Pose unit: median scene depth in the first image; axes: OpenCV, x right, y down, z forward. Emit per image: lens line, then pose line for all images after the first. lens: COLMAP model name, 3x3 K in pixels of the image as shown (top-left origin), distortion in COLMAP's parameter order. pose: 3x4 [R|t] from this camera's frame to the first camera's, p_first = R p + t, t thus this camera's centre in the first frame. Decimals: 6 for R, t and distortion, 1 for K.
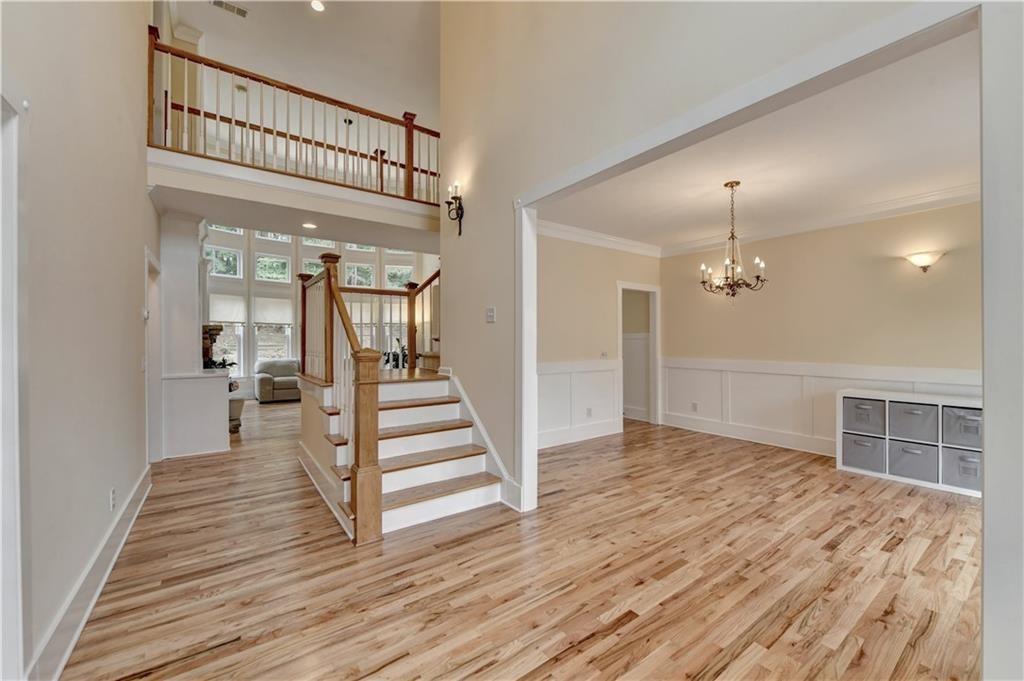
lens RADIAL K [[409.1, 0, 523.4], [0, 409.1, 341.1], [0, 0, 1]] dist [-0.005828, -0.000110]
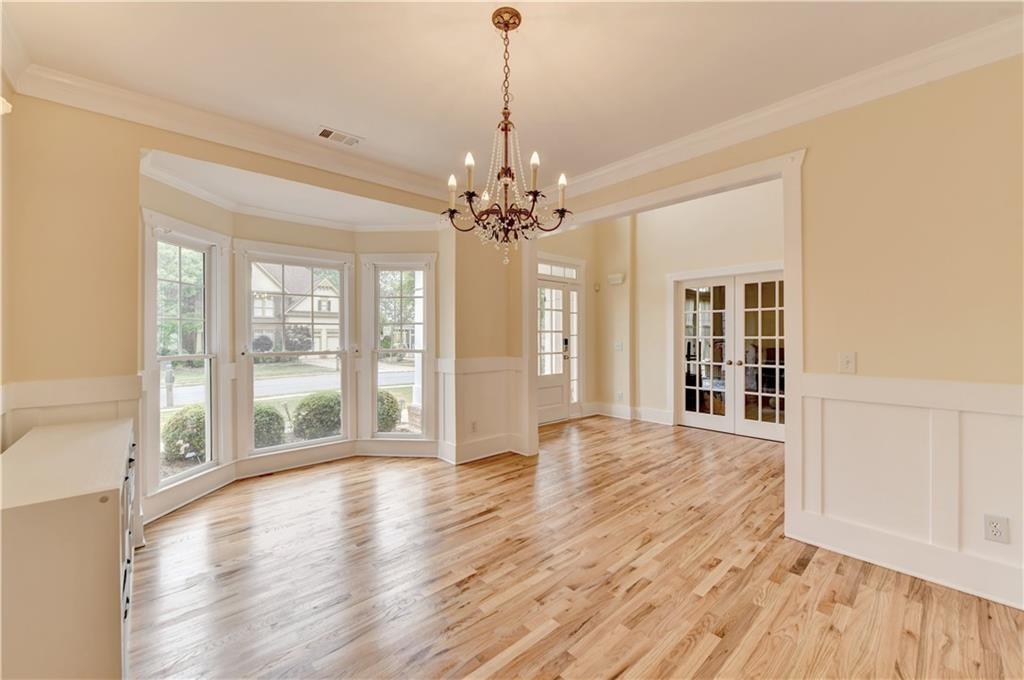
lens RADIAL K [[405.6, 0, 513.4], [0, 405.6, 335.1], [0, 0, 1]] dist [-0.001922, -0.000146]
pose [[-0.996025, 0.002035, -0.089051, 0.532105], [0.002139, 0.999997, -0.001073, 0.004392], [0.089049, -0.001259, -0.996026, 1.447994]]
